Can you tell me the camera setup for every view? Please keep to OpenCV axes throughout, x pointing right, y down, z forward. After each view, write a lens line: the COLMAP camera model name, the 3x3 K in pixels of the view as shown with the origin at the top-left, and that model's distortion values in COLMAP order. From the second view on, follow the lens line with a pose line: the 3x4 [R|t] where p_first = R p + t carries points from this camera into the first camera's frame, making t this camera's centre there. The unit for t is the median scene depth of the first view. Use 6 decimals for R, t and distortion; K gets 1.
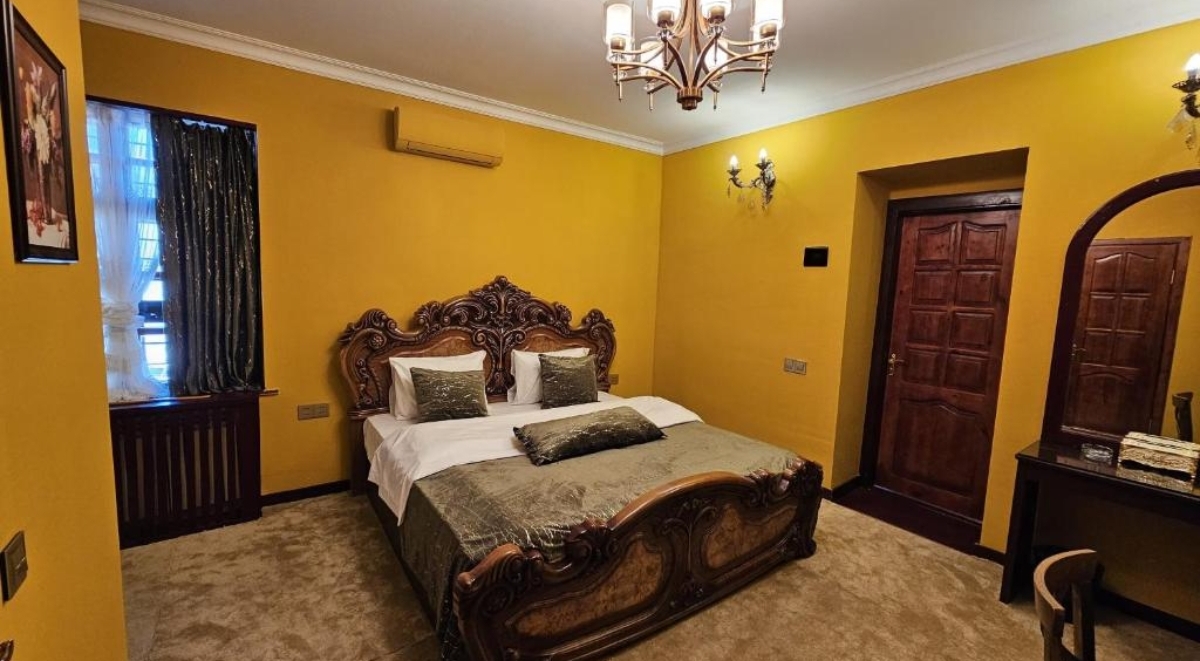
lens RADIAL K [[511.8, 0, 600.0], [0, 511.8, 330.5], [0, 0, 1]] dist [0.000124, -0.000015]
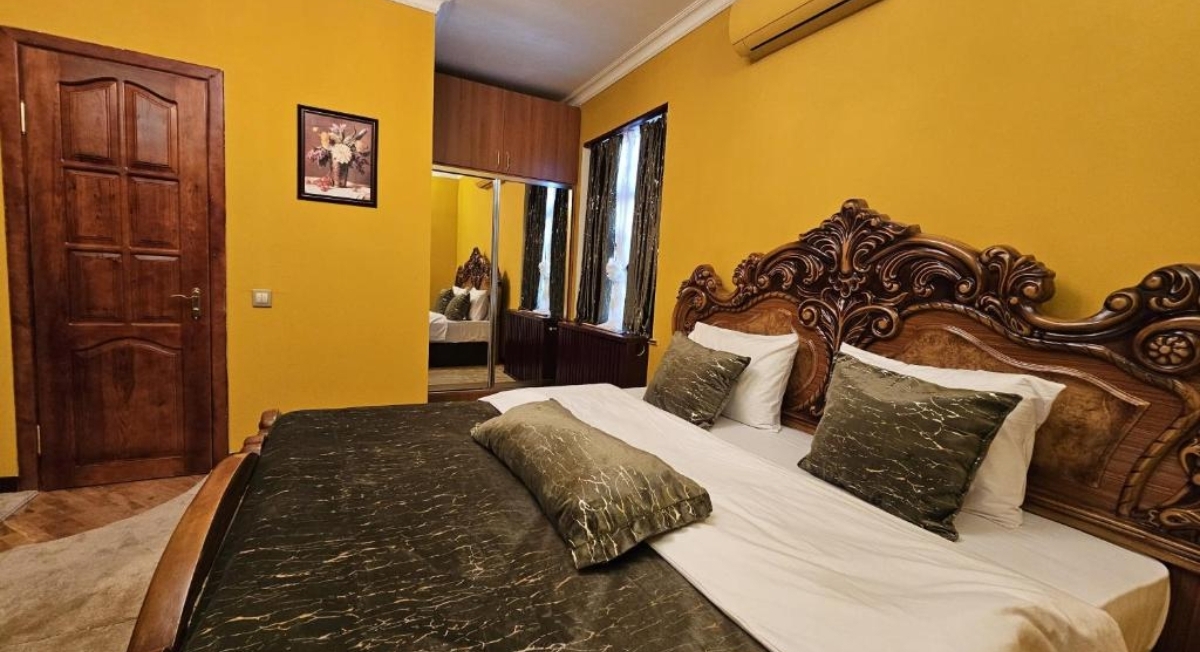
lens RADIAL K [[485.3, 0, 600.0], [0, 485.3, 326.0], [0, 0, 1]] dist [-0.000821, 0.000035]
pose [[-0.123617, 0.048886, -0.991125, 0.345018], [-0.159172, 0.984876, 0.068430, 0.027441], [0.979481, 0.166218, -0.113966, 0.844066]]
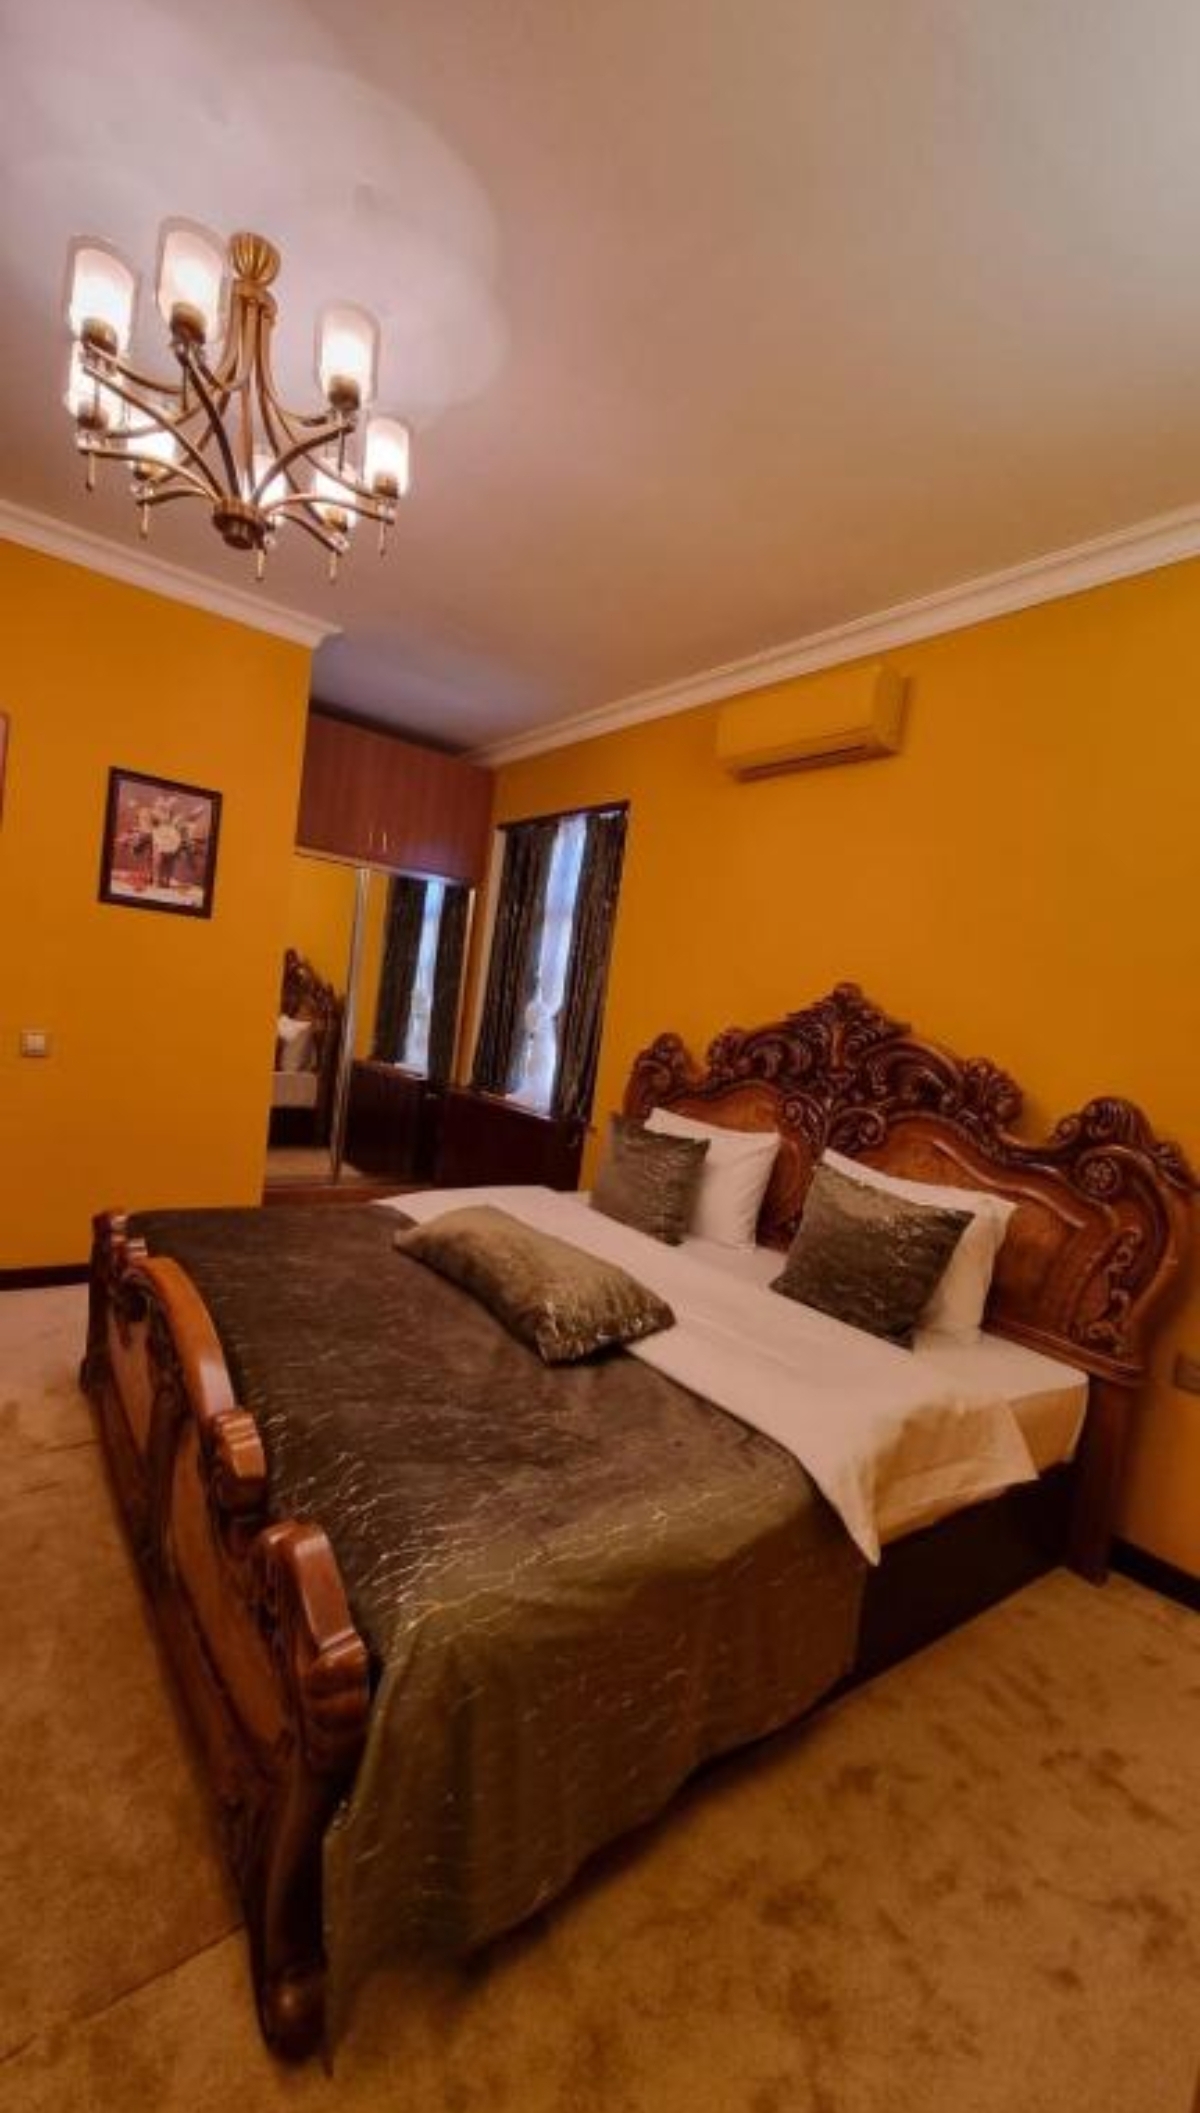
lens RADIAL K [[886.8, 0, 570.6], [0, 886.8, 1062.7], [0, 0, 1]] dist [0.030065, 0.000003]
pose [[-0.000668, 0.026539, -0.999648, 0.610017], [-0.217664, 0.975676, 0.026048, -0.006724], [0.976023, 0.217605, 0.005124, 0.791125]]
